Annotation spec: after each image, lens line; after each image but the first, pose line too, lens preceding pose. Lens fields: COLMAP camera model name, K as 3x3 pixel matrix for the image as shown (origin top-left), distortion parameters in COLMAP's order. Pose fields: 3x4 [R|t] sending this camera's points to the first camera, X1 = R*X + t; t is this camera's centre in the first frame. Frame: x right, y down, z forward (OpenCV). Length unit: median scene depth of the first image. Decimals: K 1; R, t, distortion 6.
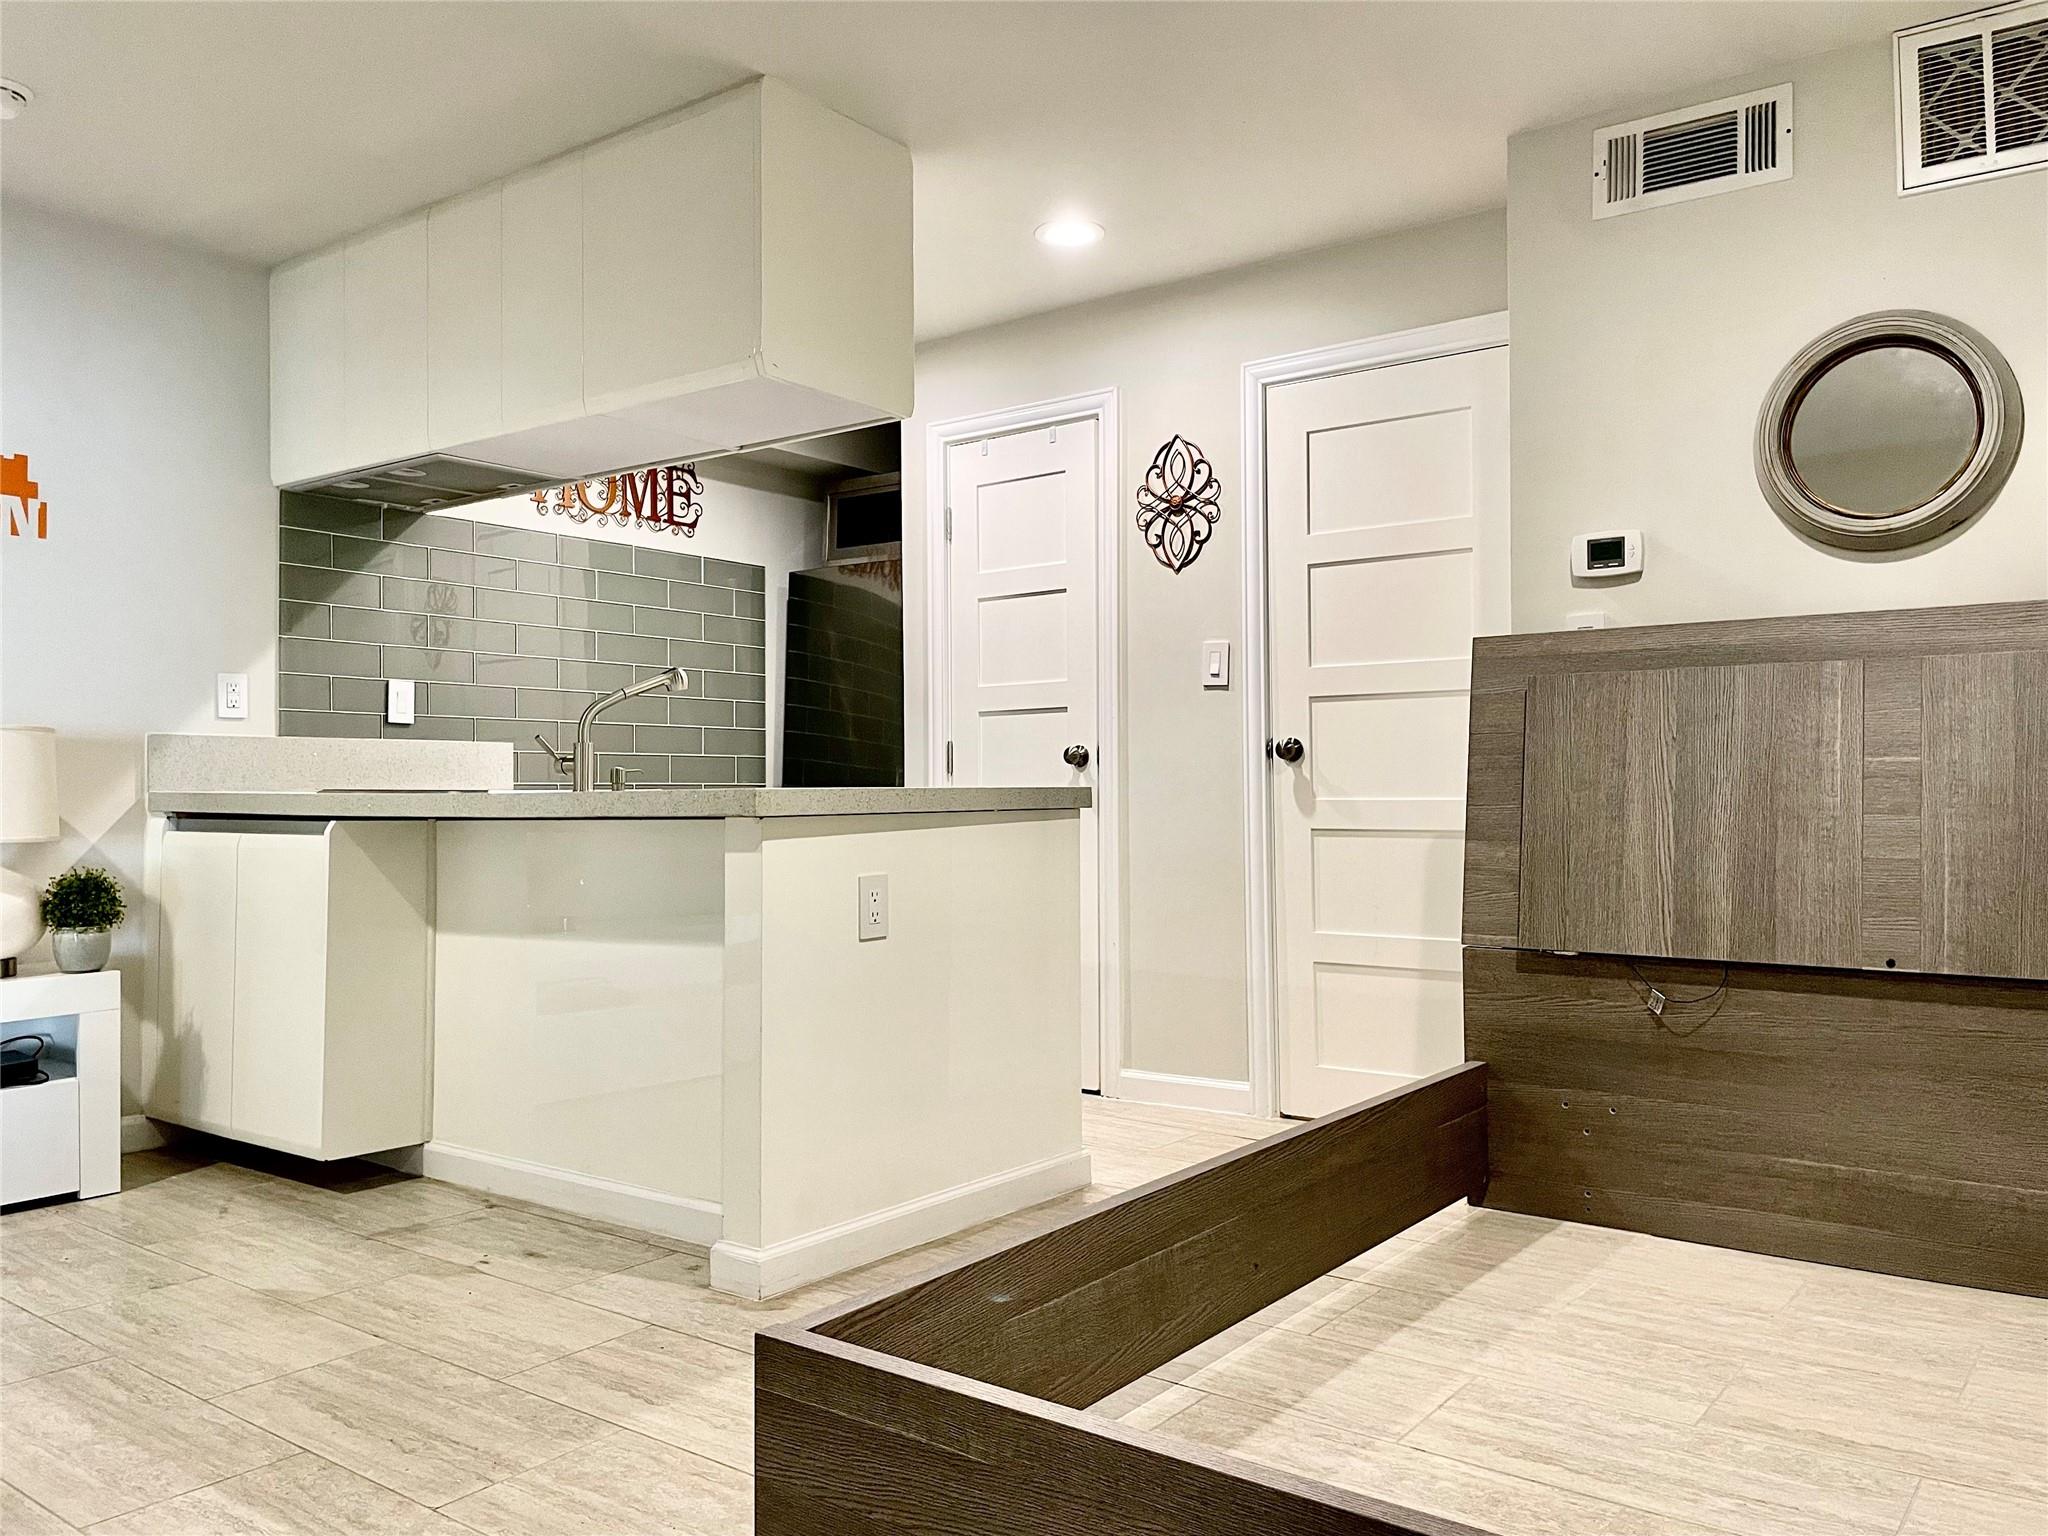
lens RADIAL K [[1557.5, 0, 1029.3], [0, 1557.5, 756.7], [0, 0, 1]] dist [0.094928, -0.129352]
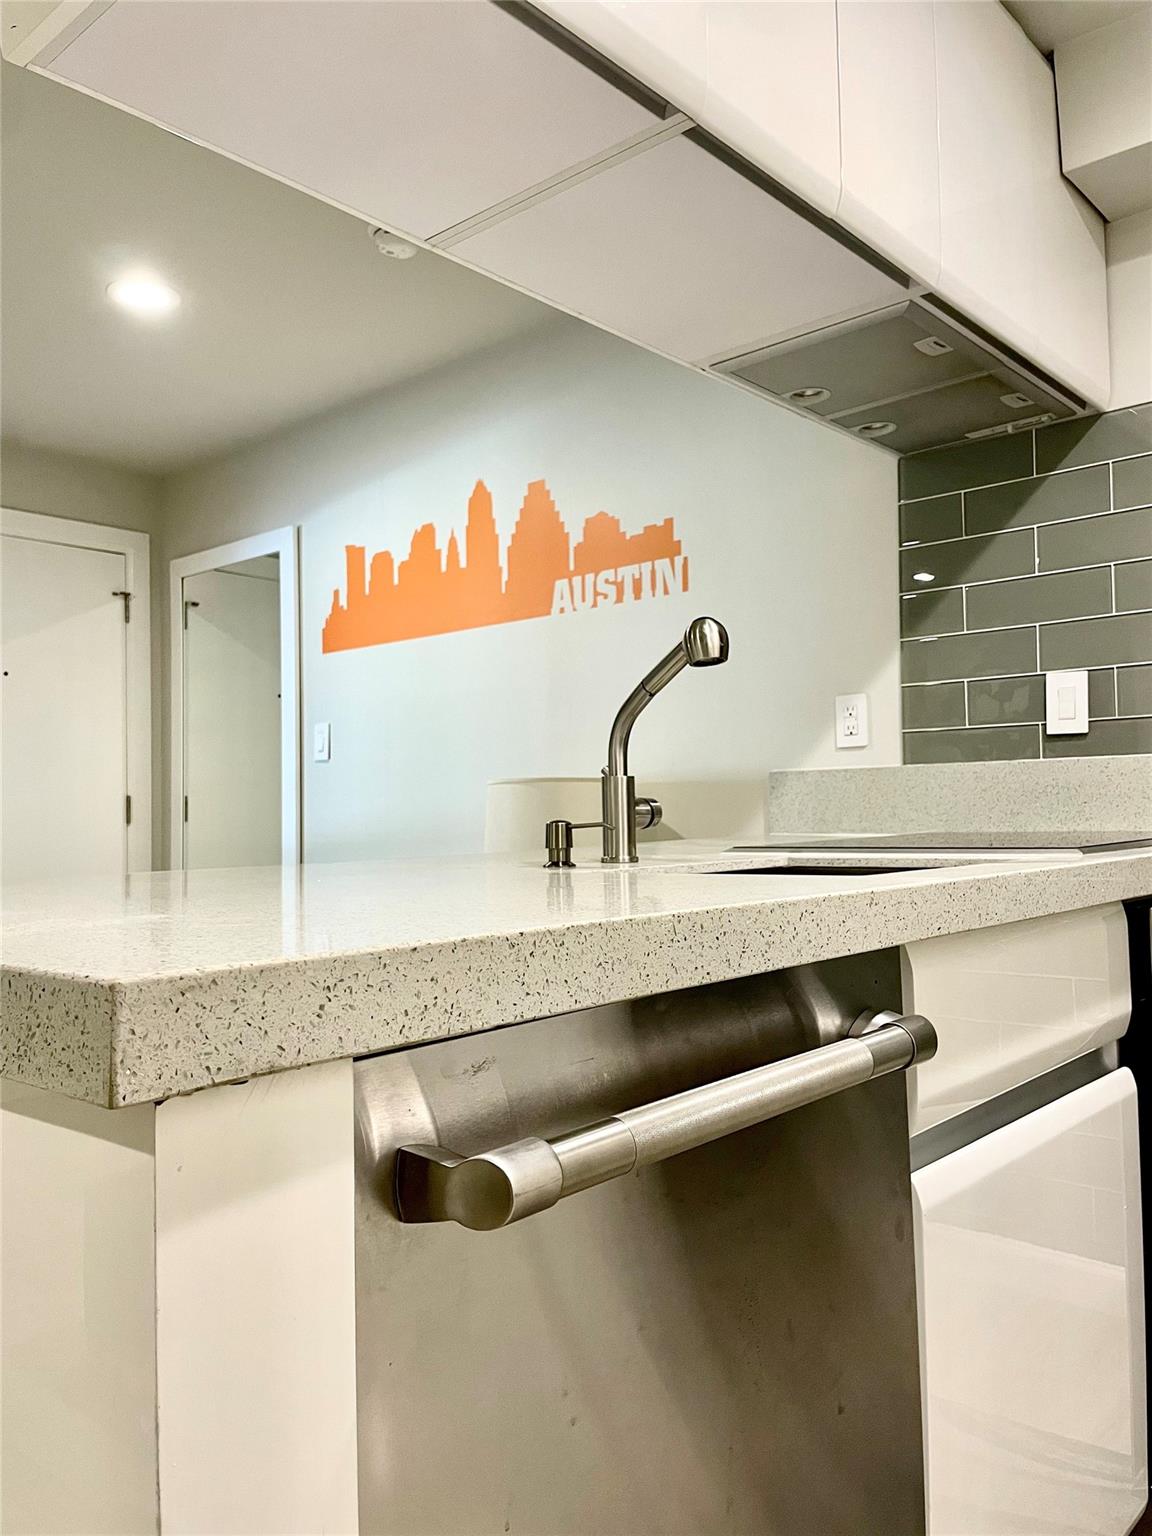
lens RADIAL K [[1168.1, 0, 577.4], [0, 1168.1, 756.4], [0, 0, 1]] dist [0.094928, -0.129352]
pose [[-0.078900, -0.040785, -0.996048, 0.136264], [0.043740, 0.998059, -0.044333, 0.001975], [0.995923, -0.047065, -0.076963, 0.894719]]
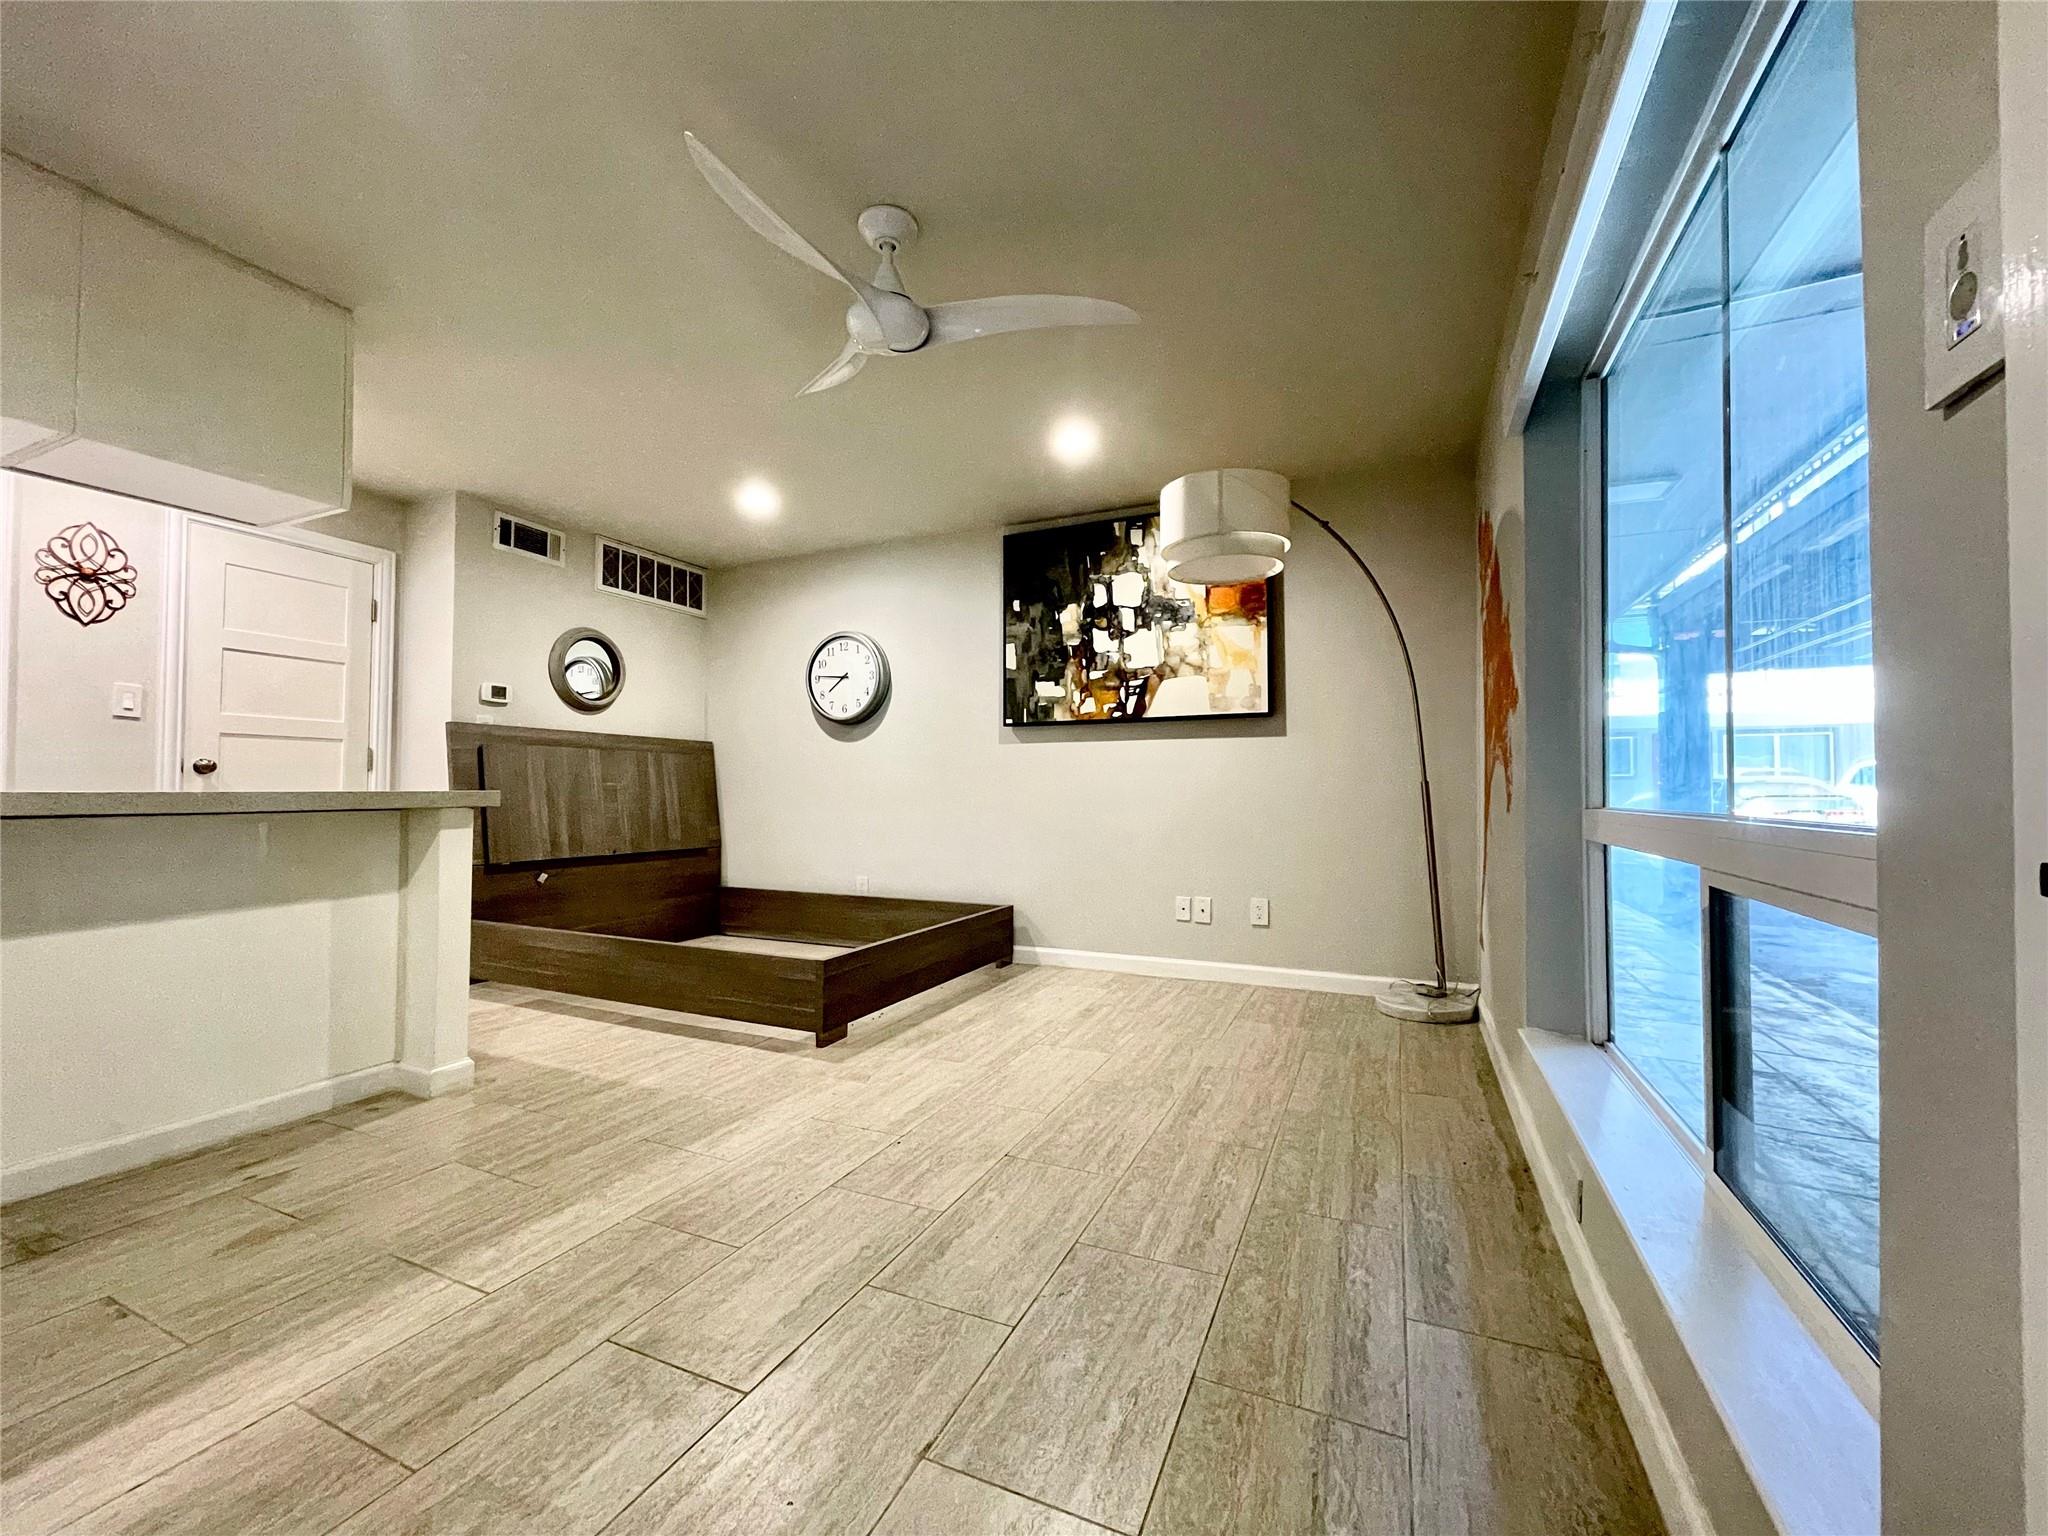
lens RADIAL K [[828.5, 0, 1014.0], [0, 828.5, 768.2], [0, 0, 1]] dist [-0.002187, 0.000842]
pose [[-0.218663, 0.035534, 0.975153, -0.789244], [-0.021331, 0.998924, -0.041184, 0.013614], [-0.975567, -0.029806, -0.217670, 0.410453]]
